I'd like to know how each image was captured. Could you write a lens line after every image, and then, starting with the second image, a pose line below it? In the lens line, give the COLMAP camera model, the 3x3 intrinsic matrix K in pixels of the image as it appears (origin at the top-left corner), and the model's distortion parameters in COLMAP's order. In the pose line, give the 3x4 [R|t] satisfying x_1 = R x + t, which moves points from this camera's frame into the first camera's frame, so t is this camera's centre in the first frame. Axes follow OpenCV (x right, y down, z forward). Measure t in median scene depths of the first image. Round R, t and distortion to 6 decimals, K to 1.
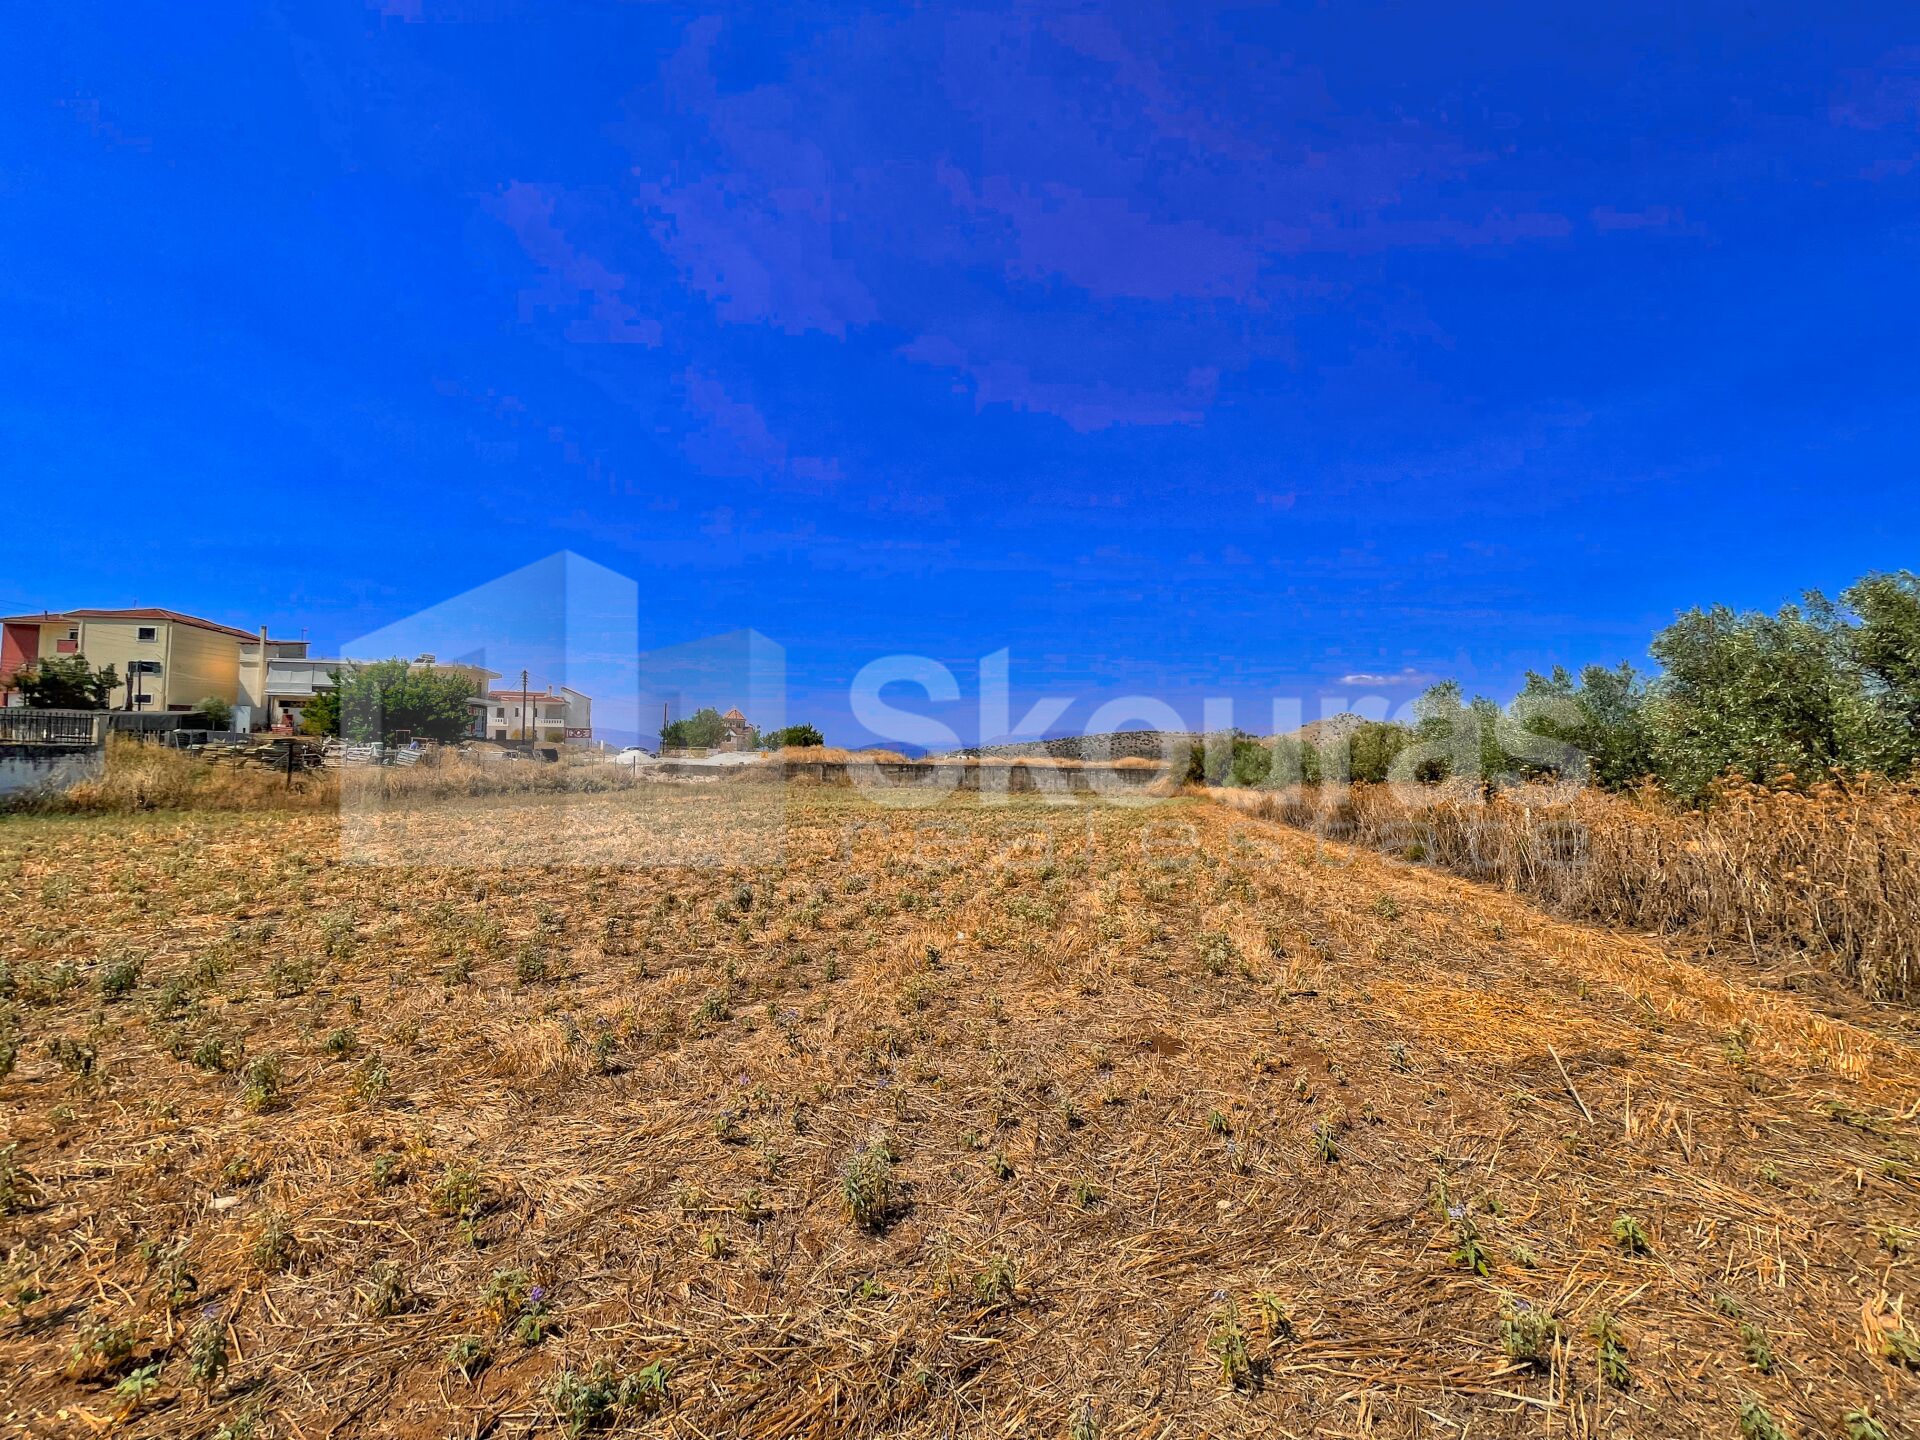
lens RADIAL K [[777.8, 0, 960.0], [0, 777.8, 720.0], [0, 0, 1]] dist [-0.004079, 0.001623]
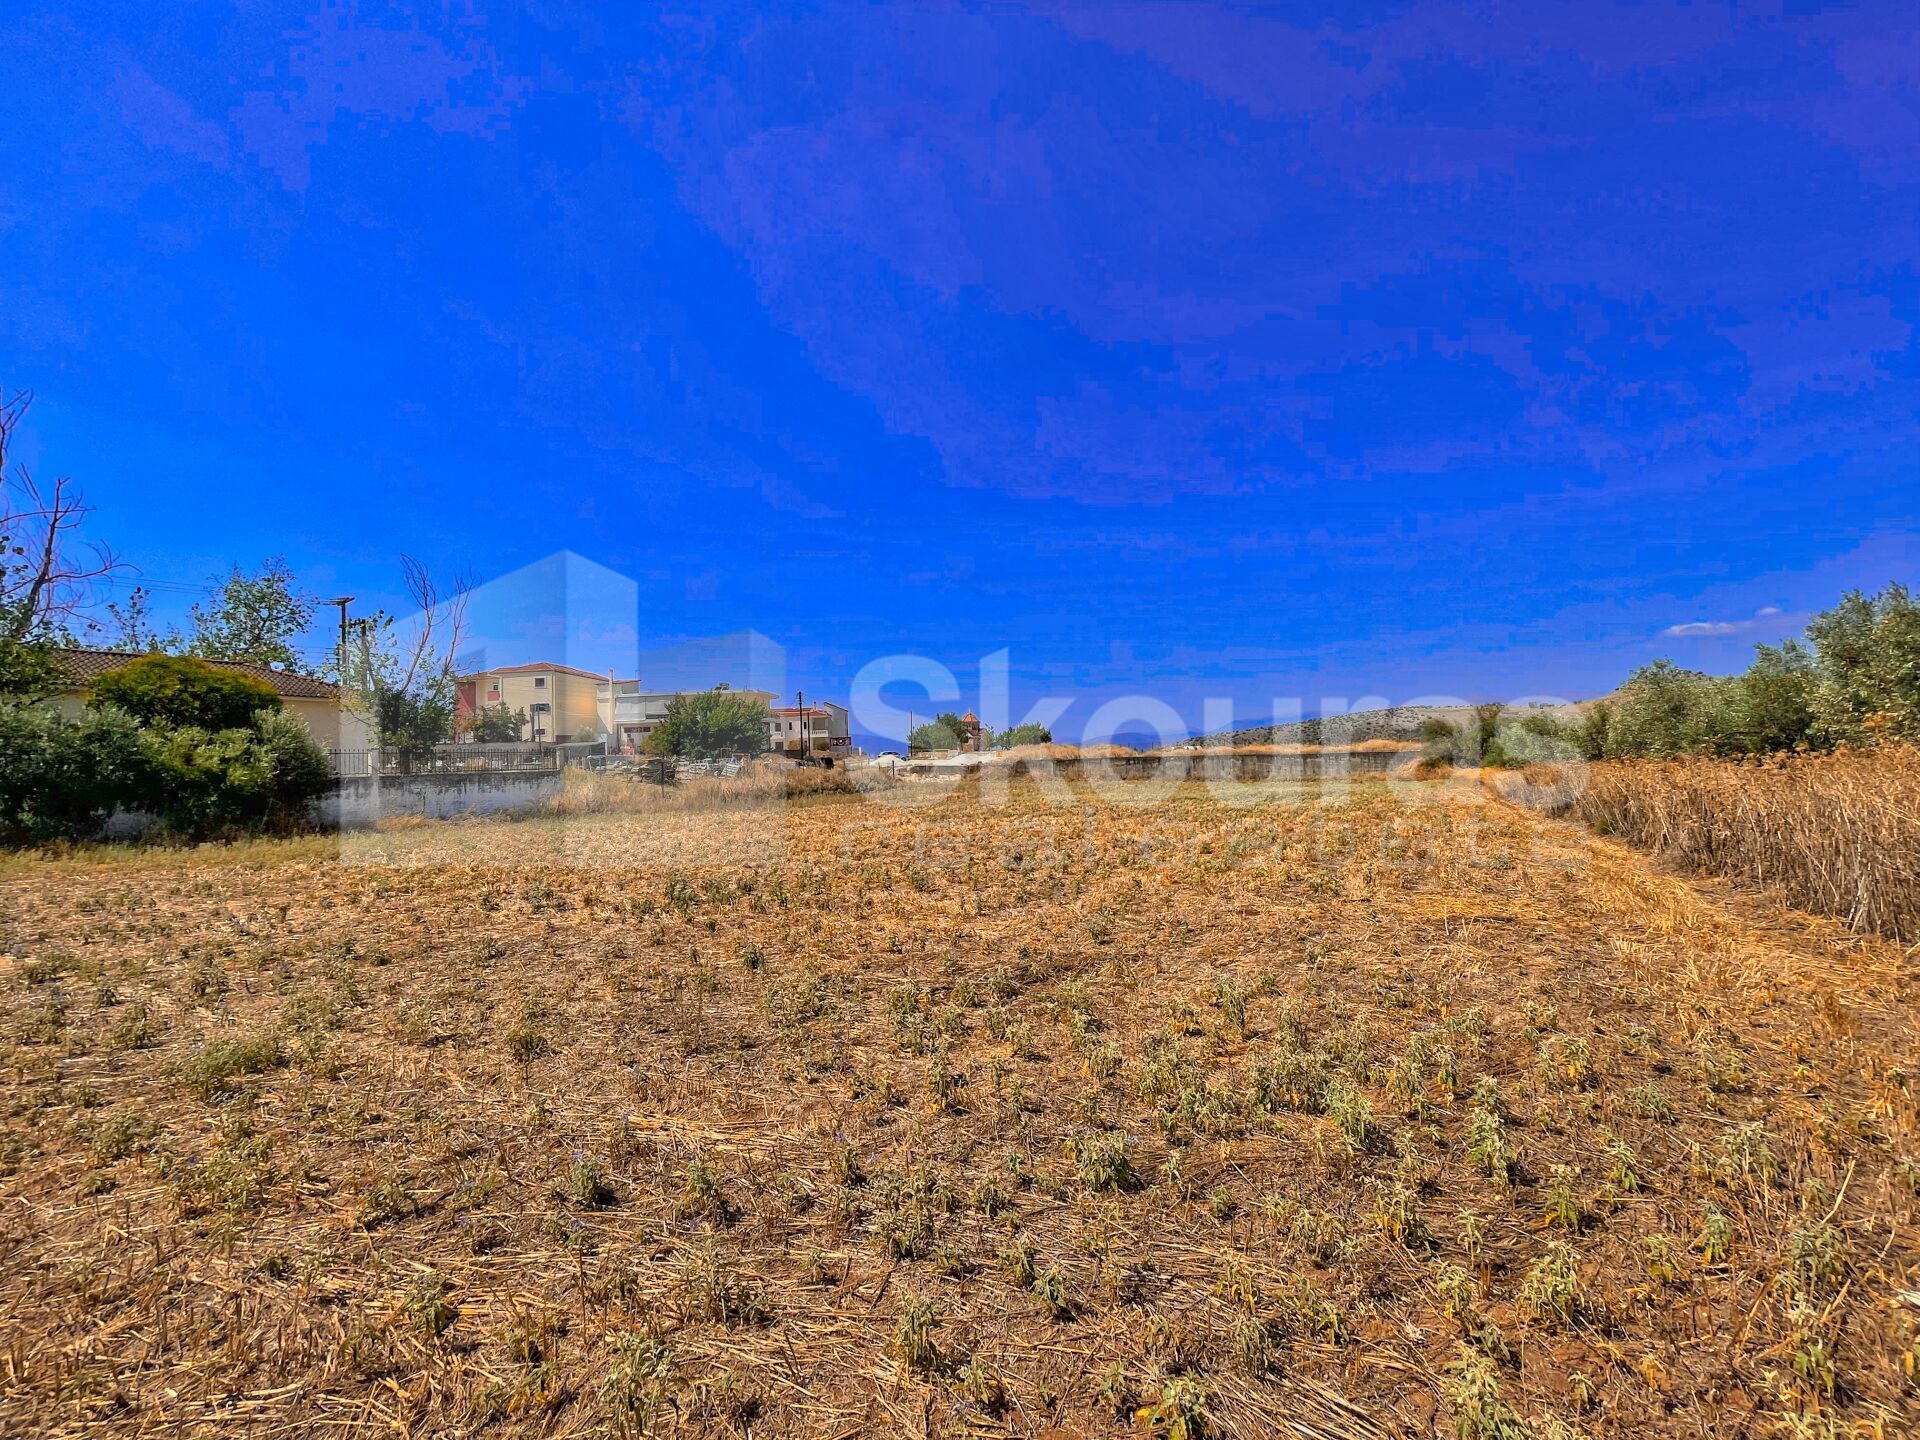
lens RADIAL K [[778.7, 0, 957.5], [0, 778.7, 722.7], [0, 0, 1]] dist [-0.006197, 0.003964]
pose [[0.956052, -0.054390, -0.288107, 0.104571], [0.057858, 0.998319, 0.003531, -0.077455], [0.287431, -0.020045, 0.957592, -0.763308]]
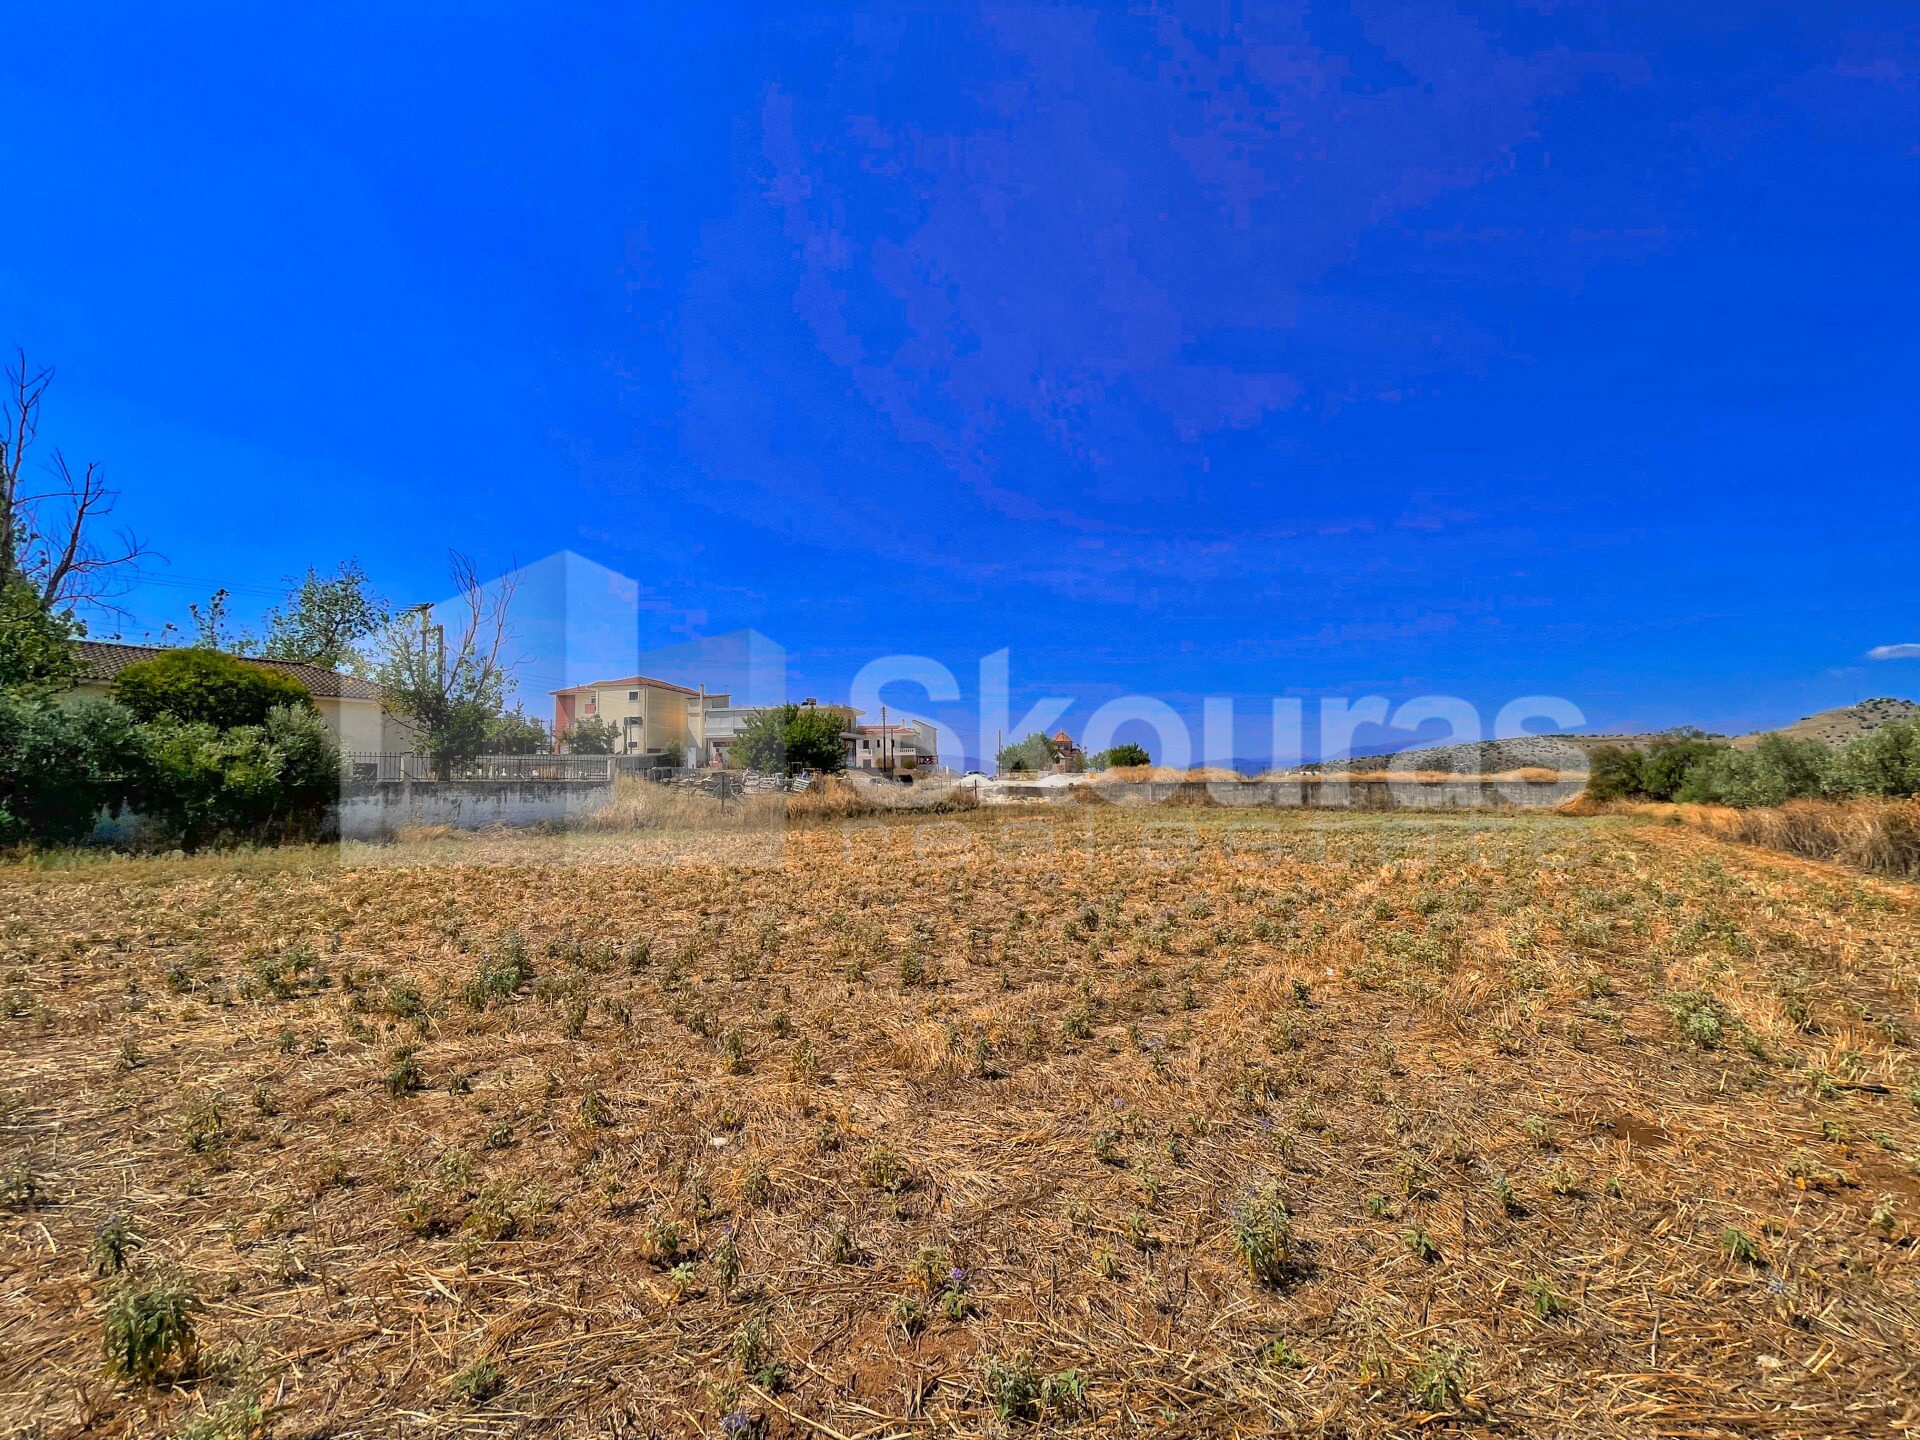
lens RADIAL K [[777.8, 0, 960.0], [0, 777.8, 720.0], [0, 0, 1]] dist [-0.004079, 0.001623]
pose [[0.915345, -0.052592, -0.399222, -0.020391], [0.042325, 0.998508, -0.034496, -0.001706], [0.400441, 0.014679, 0.916205, -0.005137]]
